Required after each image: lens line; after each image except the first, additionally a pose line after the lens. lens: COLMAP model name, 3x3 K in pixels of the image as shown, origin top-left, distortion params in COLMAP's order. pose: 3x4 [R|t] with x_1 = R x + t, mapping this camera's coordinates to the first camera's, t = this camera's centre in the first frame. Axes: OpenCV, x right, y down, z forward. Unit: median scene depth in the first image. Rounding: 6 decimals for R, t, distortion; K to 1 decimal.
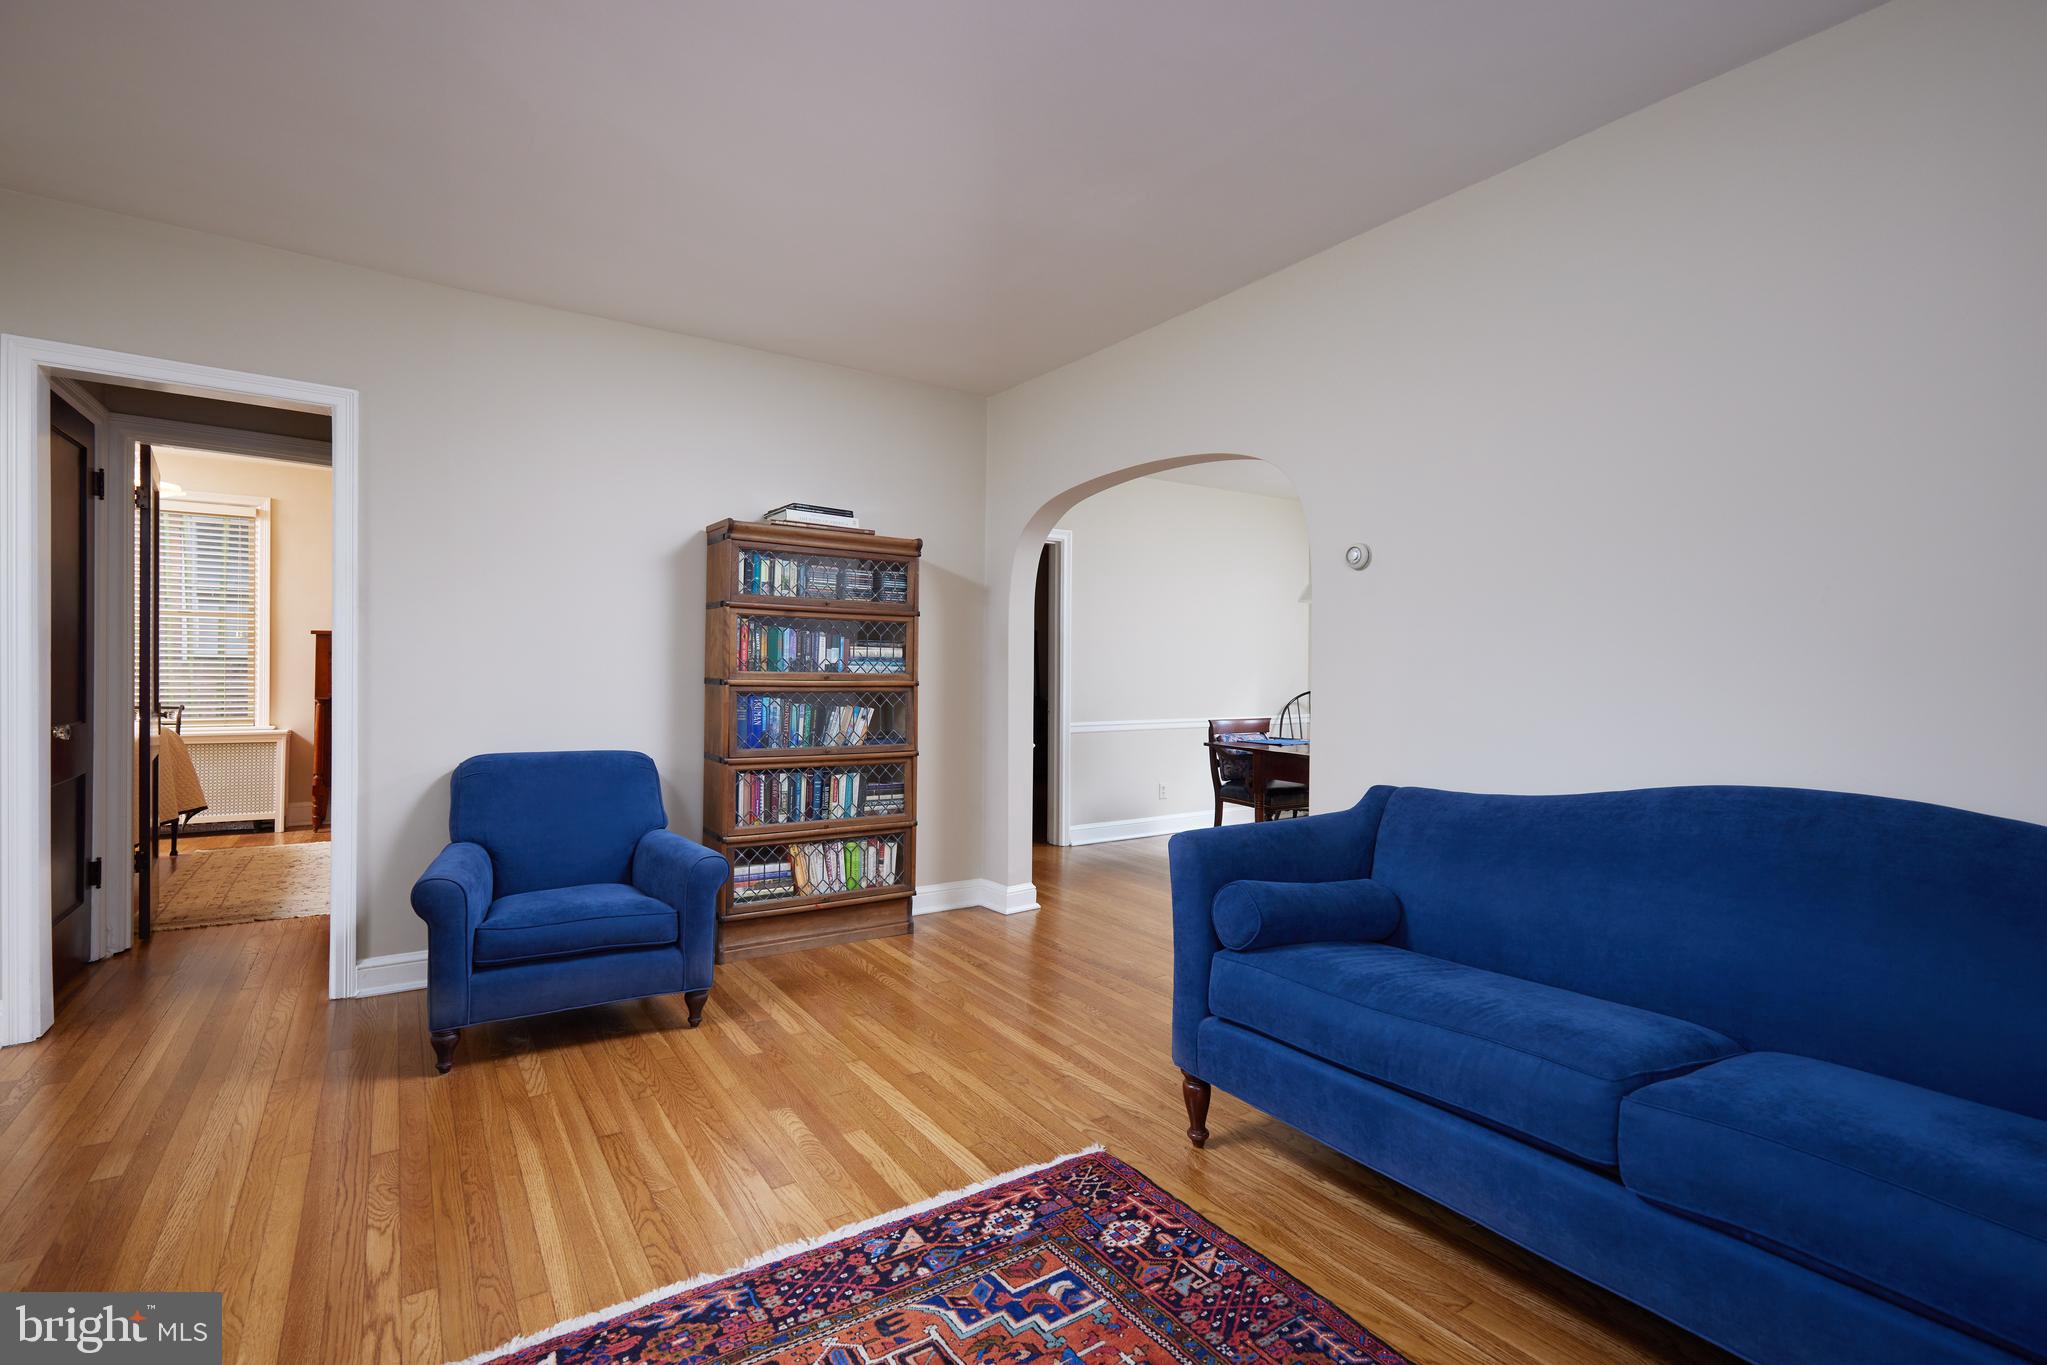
lens RADIAL K [[934.8, 0, 1023.4], [0, 934.8, 677.9], [0, 0, 1]] dist [-0.002154, 0.000075]
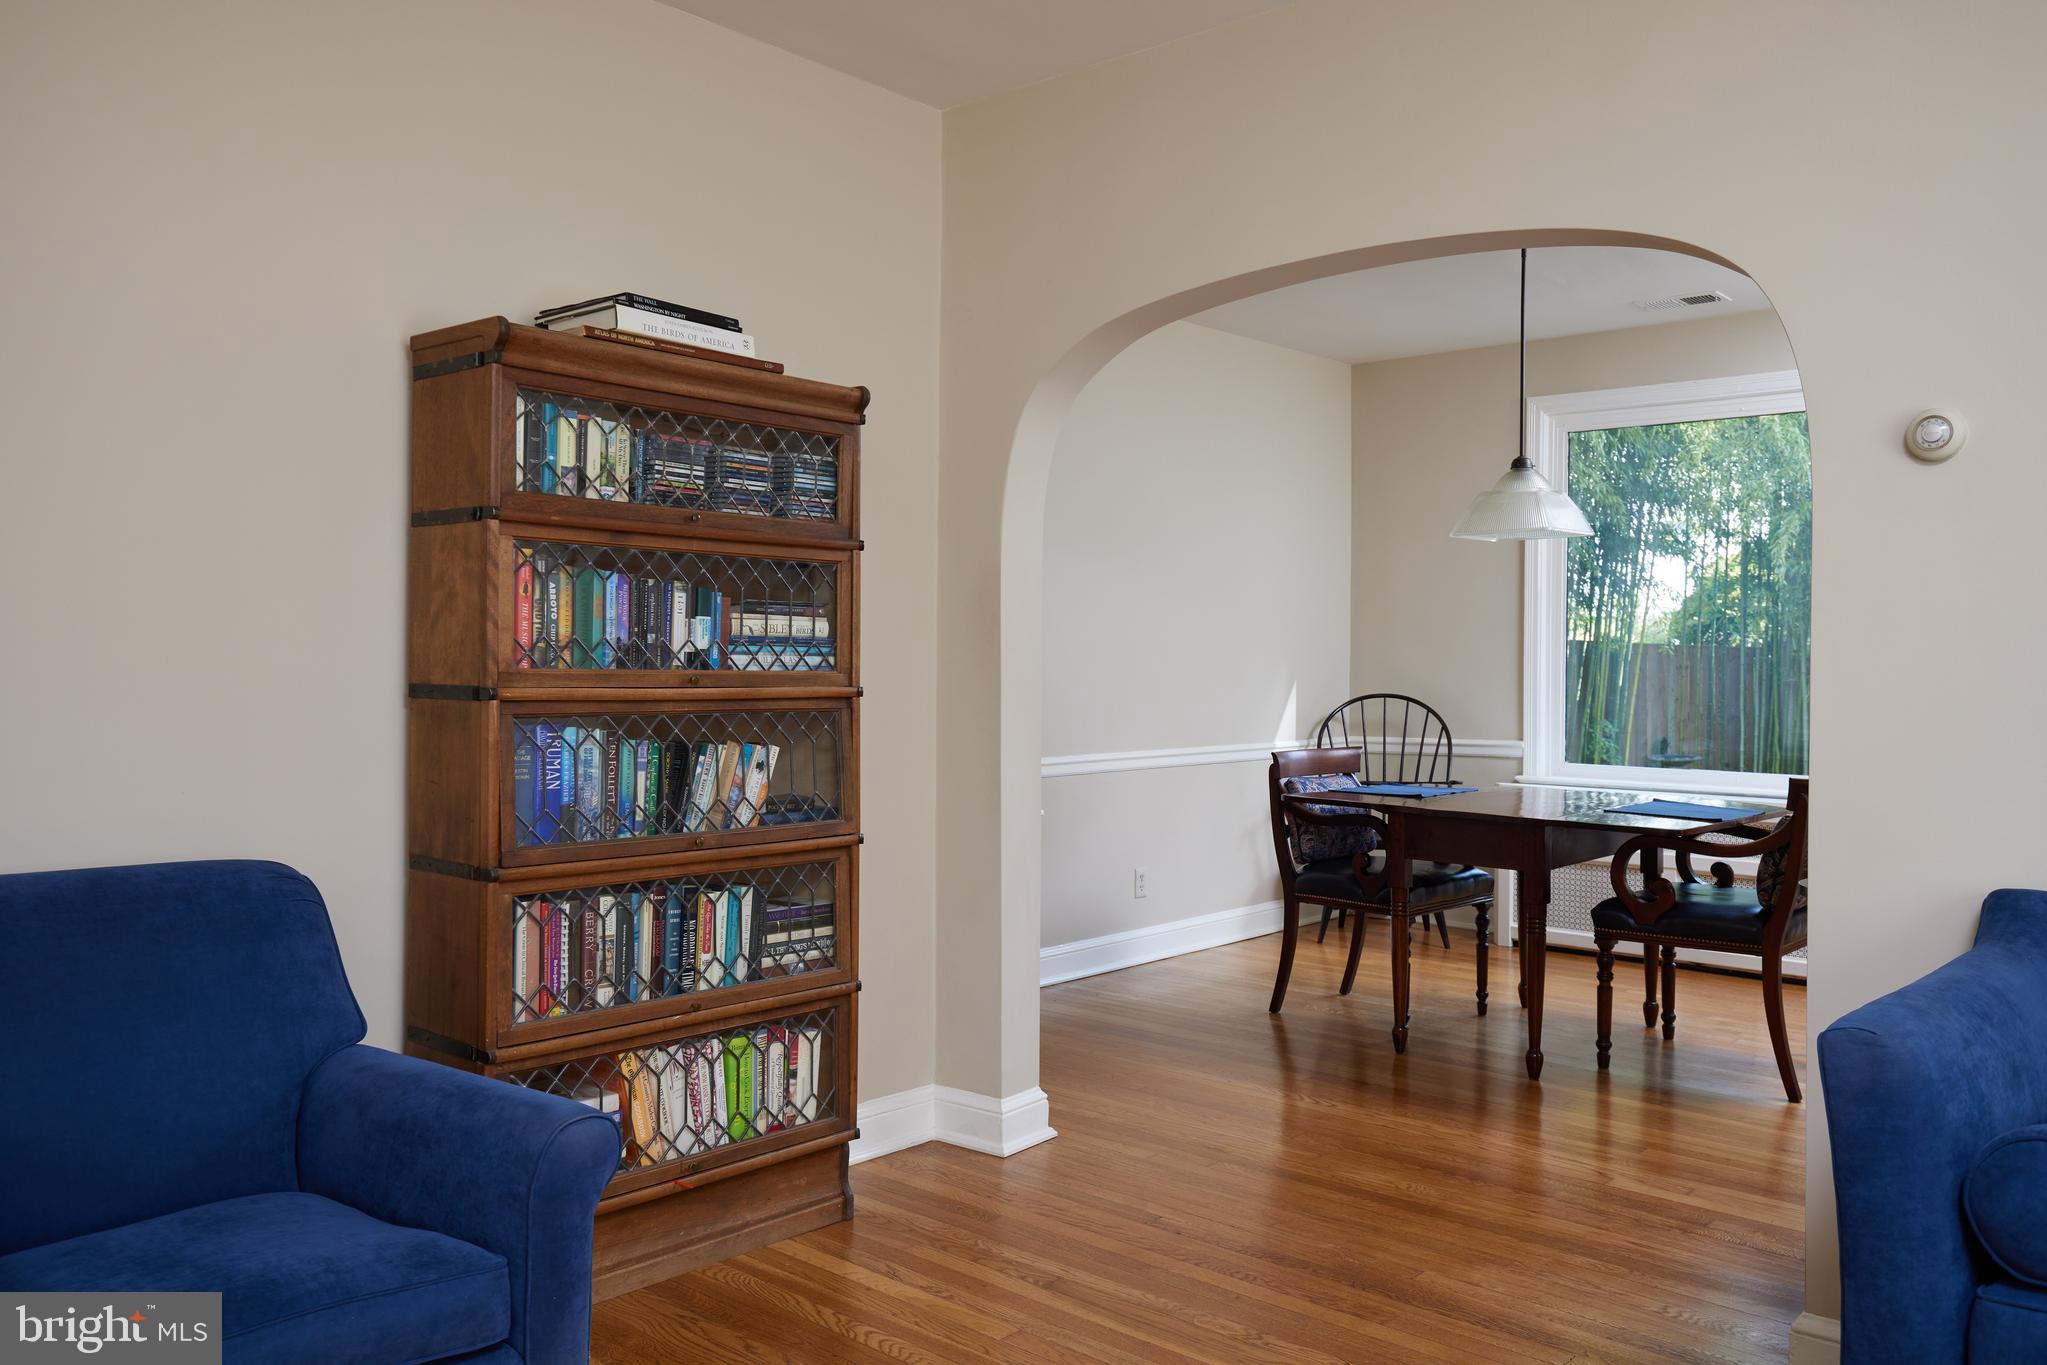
lens RADIAL K [[1607.7, 0, 1023.3], [0, 1607.7, 685.8], [0, 0, 1]] dist [0.044440, -0.006379]
pose [[0.967925, -0.007382, 0.251129, -0.247649], [0.004947, 0.999934, 0.010325, -0.005352], [-0.251189, -0.008752, 0.967899, 0.194110]]
